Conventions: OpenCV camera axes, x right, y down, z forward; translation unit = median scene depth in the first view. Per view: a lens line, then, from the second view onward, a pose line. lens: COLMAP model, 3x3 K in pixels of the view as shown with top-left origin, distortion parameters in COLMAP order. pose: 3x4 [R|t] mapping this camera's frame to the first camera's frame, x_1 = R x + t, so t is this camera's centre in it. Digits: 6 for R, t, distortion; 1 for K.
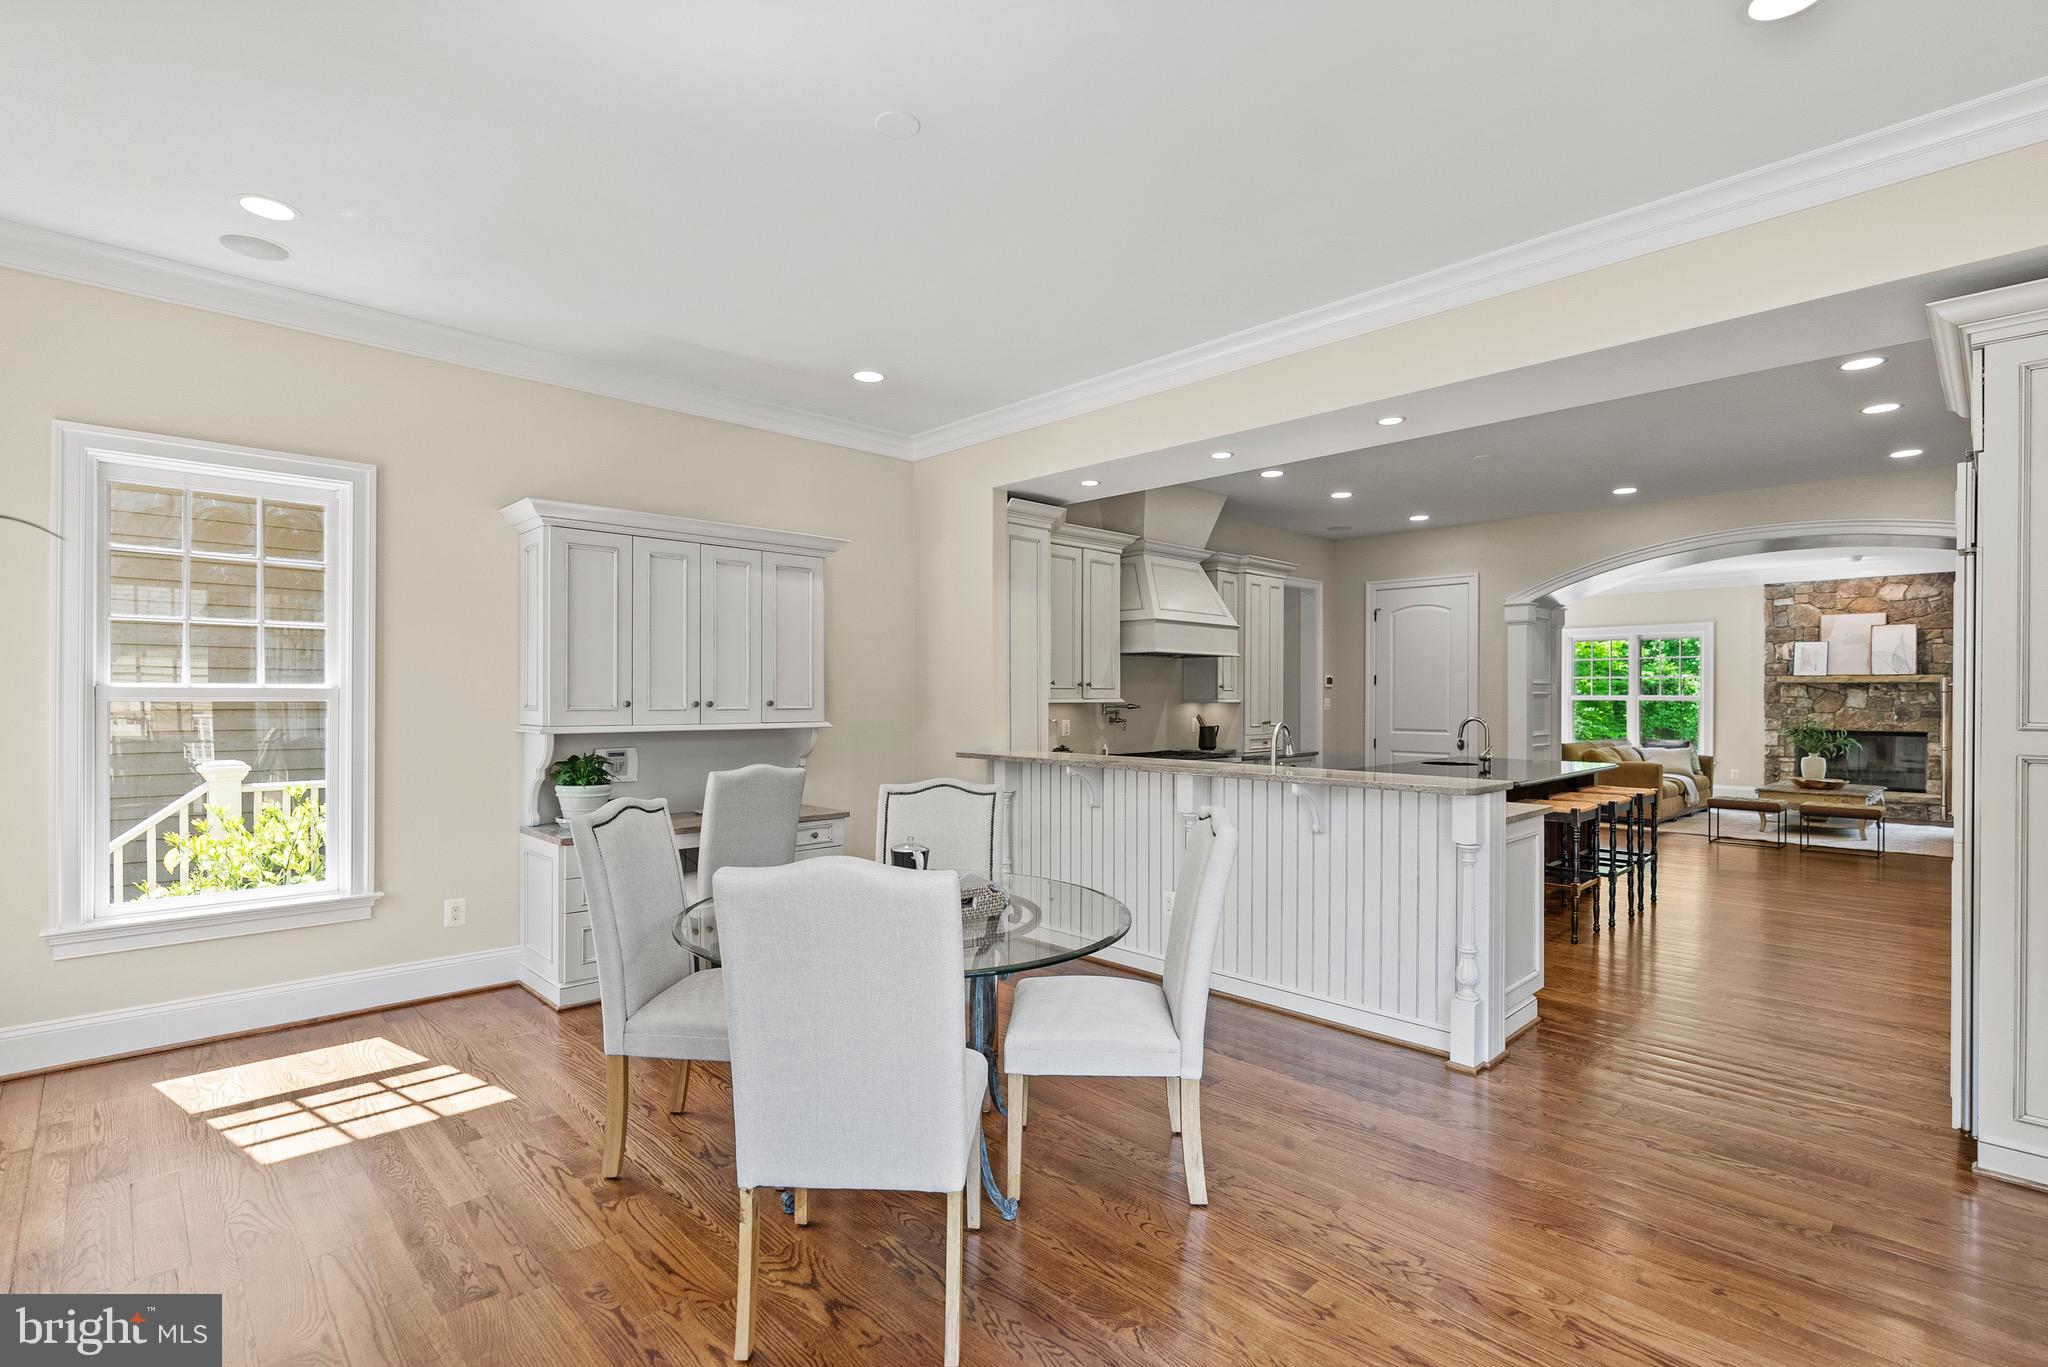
lens RADIAL K [[946.4, 0, 1026.0], [0, 946.4, 694.2], [0, 0, 1]] dist [-0.000056, 0.000336]
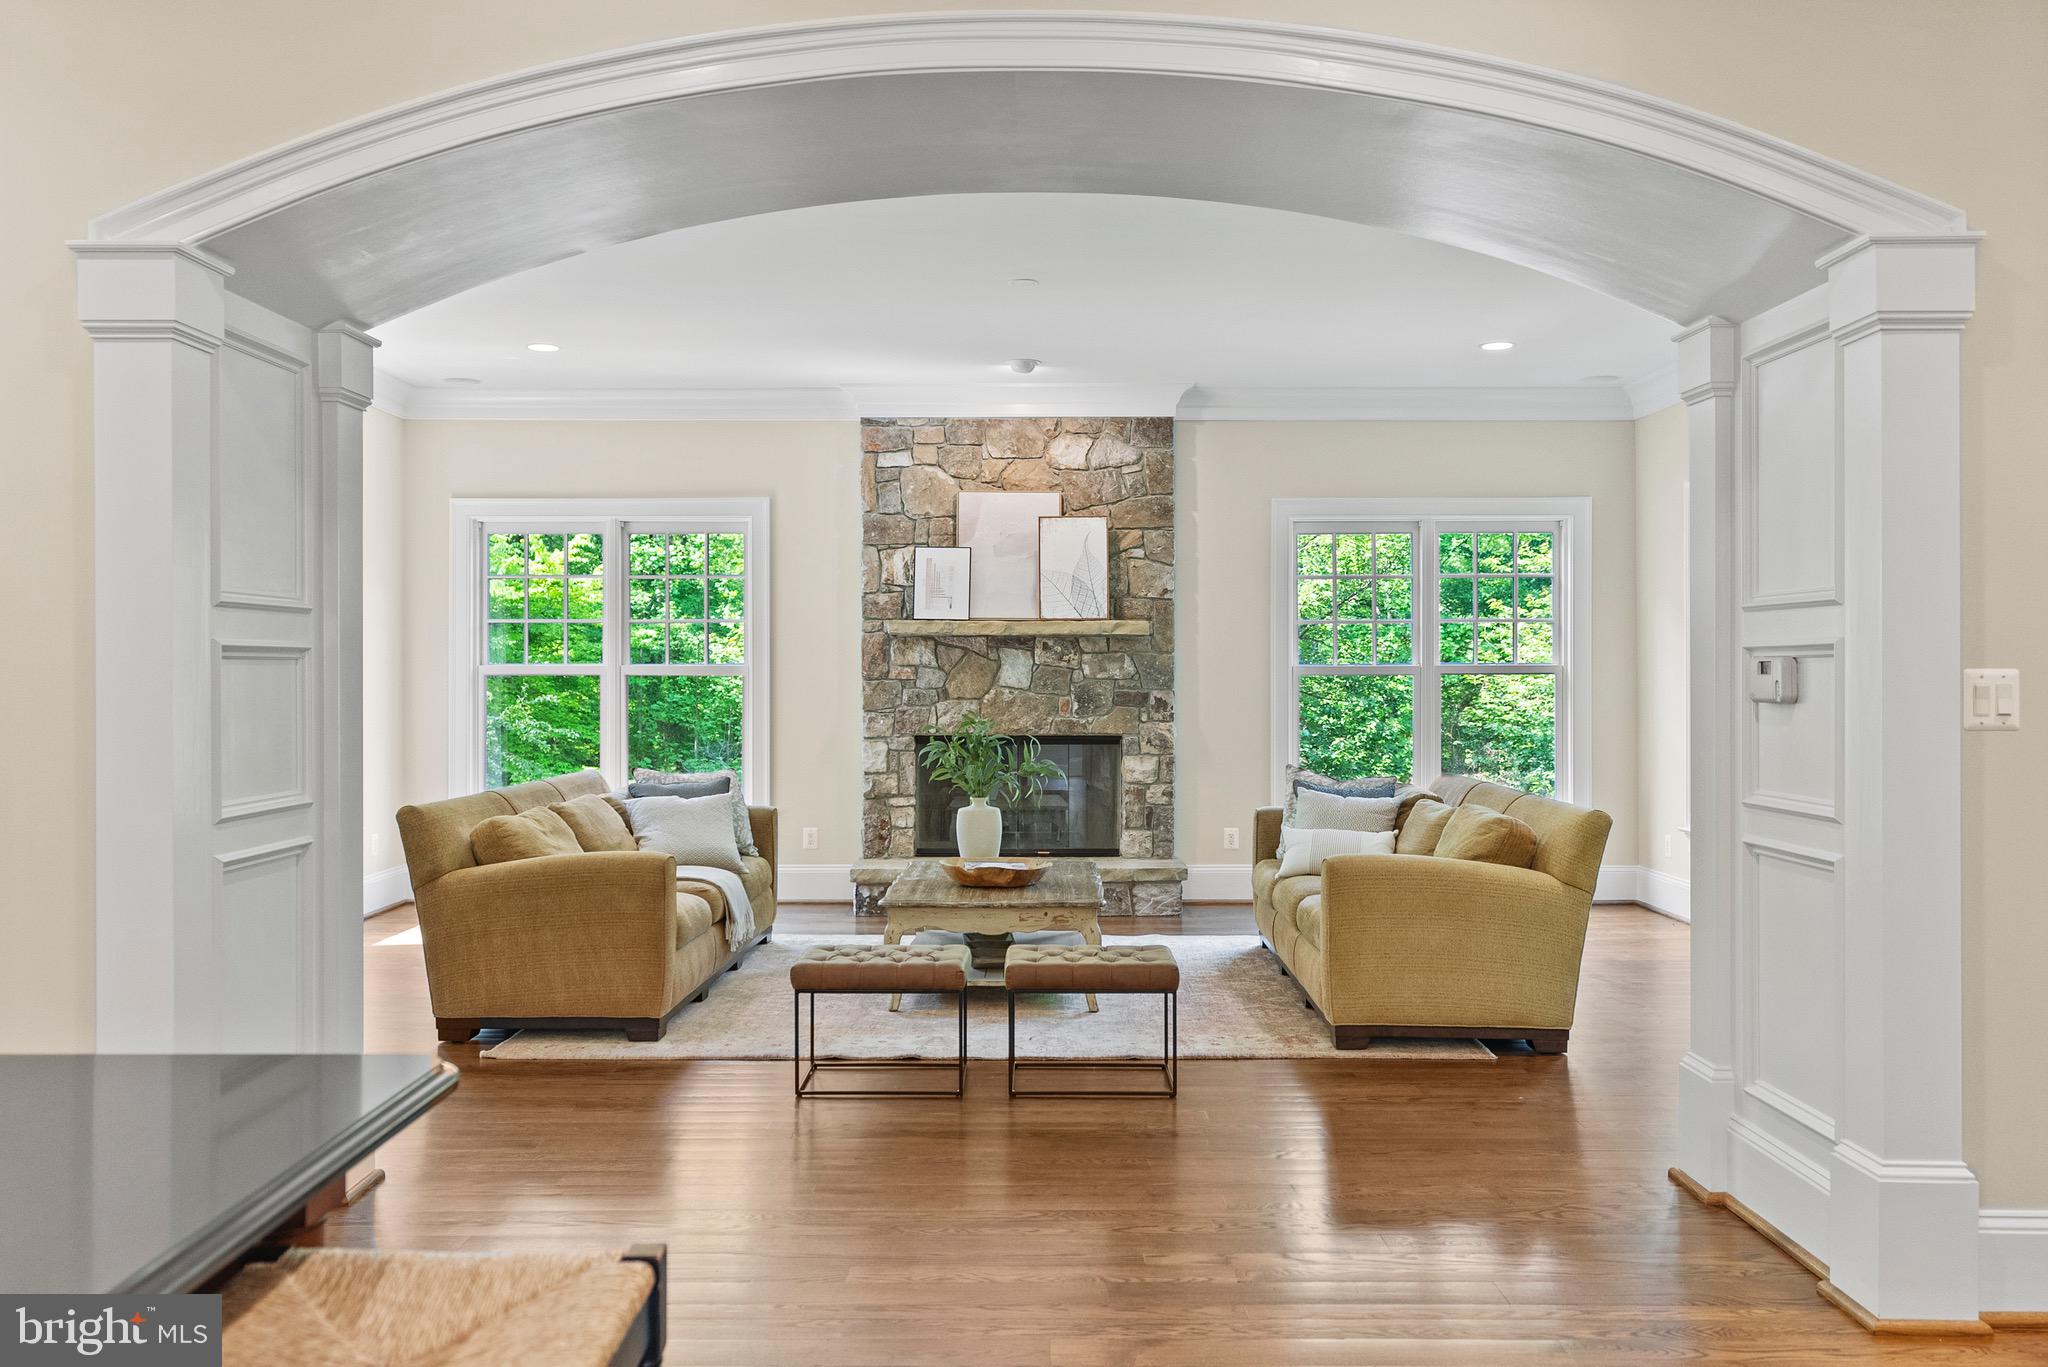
lens RADIAL K [[1604.4, 0, 1024.0], [0, 1604.4, 683.5], [0, 0, 1]] dist [0.001009, 0.000612]
pose [[0.689635, -0.008911, 0.724102, 0.301317], [0.002972, 0.999951, 0.009475, 0.004645], [-0.724151, -0.004382, 0.689628, 0.450872]]
